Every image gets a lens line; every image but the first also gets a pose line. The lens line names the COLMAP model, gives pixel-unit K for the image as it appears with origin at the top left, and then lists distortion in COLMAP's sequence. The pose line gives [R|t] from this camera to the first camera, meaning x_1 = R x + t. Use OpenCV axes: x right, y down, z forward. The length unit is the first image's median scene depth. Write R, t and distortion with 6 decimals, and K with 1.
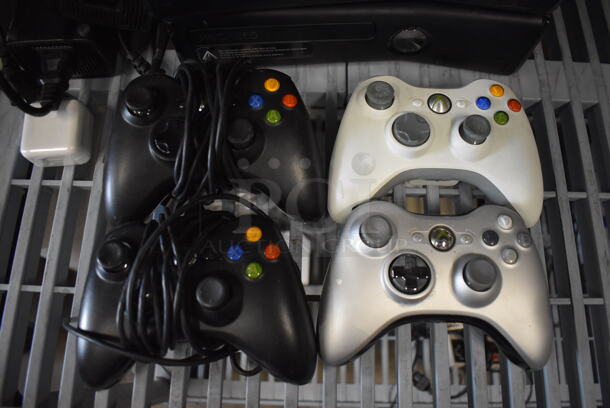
lens RADIAL K [[480.6, 0, 305.0], [0, 480.6, 204.0], [0, 0, 1]] dist [-0.102286, 0.003843]
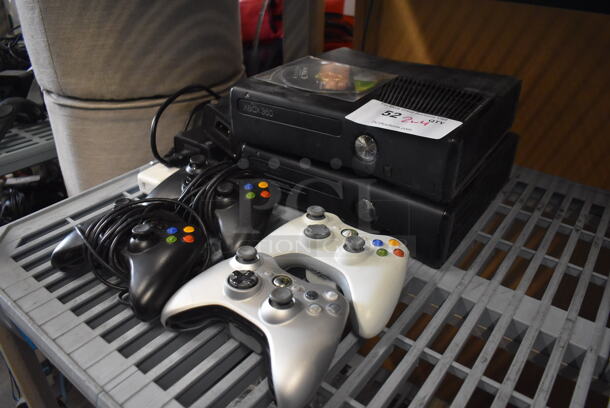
lens RADIAL K [[480.6, 0, 305.0], [0, 480.6, 204.0], [0, 0, 1]] dist [-0.102286, 0.003843]
pose [[0.801244, 0.306209, -0.514047, 0.843529], [-0.570006, 0.651870, -0.500159, 0.496590], [0.181939, 0.693759, 0.696847, -0.070939]]
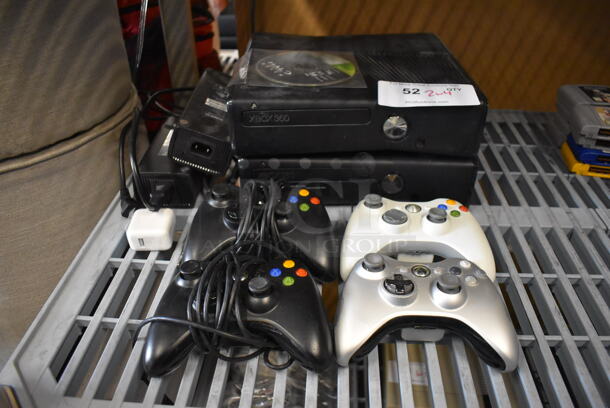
lens RADIAL K [[480.6, 0, 305.0], [0, 480.6, 204.0], [0, 0, 1]] dist [-0.102286, 0.003843]
pose [[0.999434, 0.015978, -0.029598, -0.016521], [-0.030448, 0.803697, -0.594259, 0.668160], [0.014293, 0.594824, 0.803729, -0.230977]]
